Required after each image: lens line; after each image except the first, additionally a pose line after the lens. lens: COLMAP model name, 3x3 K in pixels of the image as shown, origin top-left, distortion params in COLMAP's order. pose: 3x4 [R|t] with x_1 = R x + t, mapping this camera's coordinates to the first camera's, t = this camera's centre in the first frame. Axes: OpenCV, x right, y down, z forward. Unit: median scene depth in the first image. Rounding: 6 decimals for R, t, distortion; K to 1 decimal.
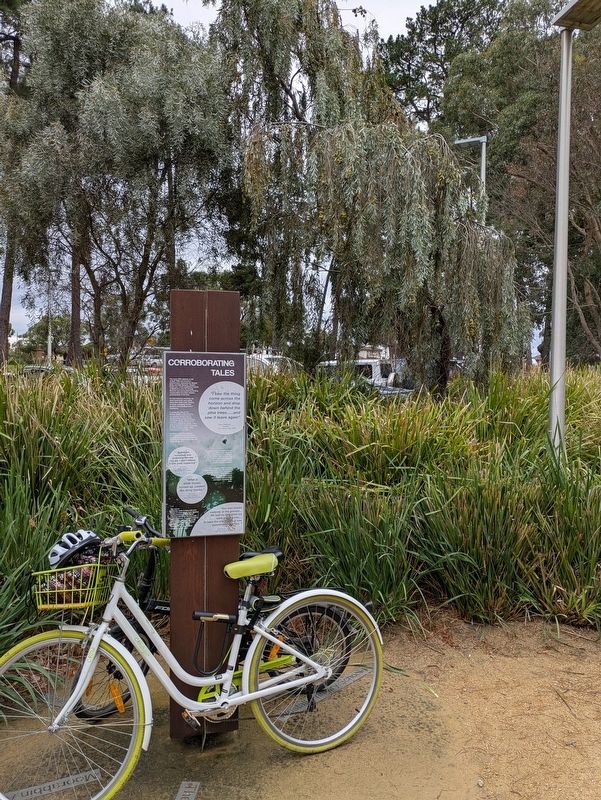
lens RADIAL K [[579.5, 0, 303.7], [0, 579.5, 398.8], [0, 0, 1]] dist [0.034198, -0.001442]
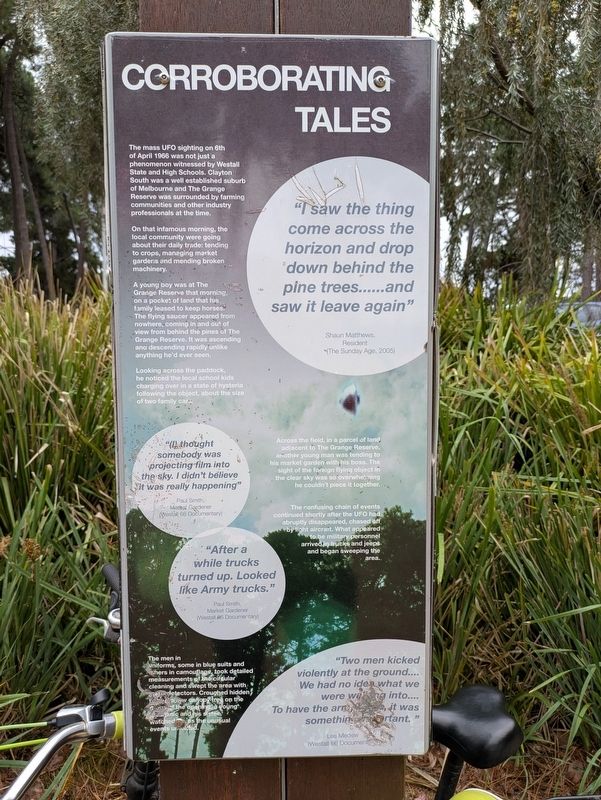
lens RADIAL K [[579.5, 0, 301.0], [0, 579.5, 399.6], [0, 0, 1]] dist [0.034198, -0.001442]
pose [[0.977326, 0.006605, -0.211638, -0.104989], [0.007788, 0.997716, 0.067100, 0.055478], [0.211598, -0.067227, 0.975042, 0.754568]]
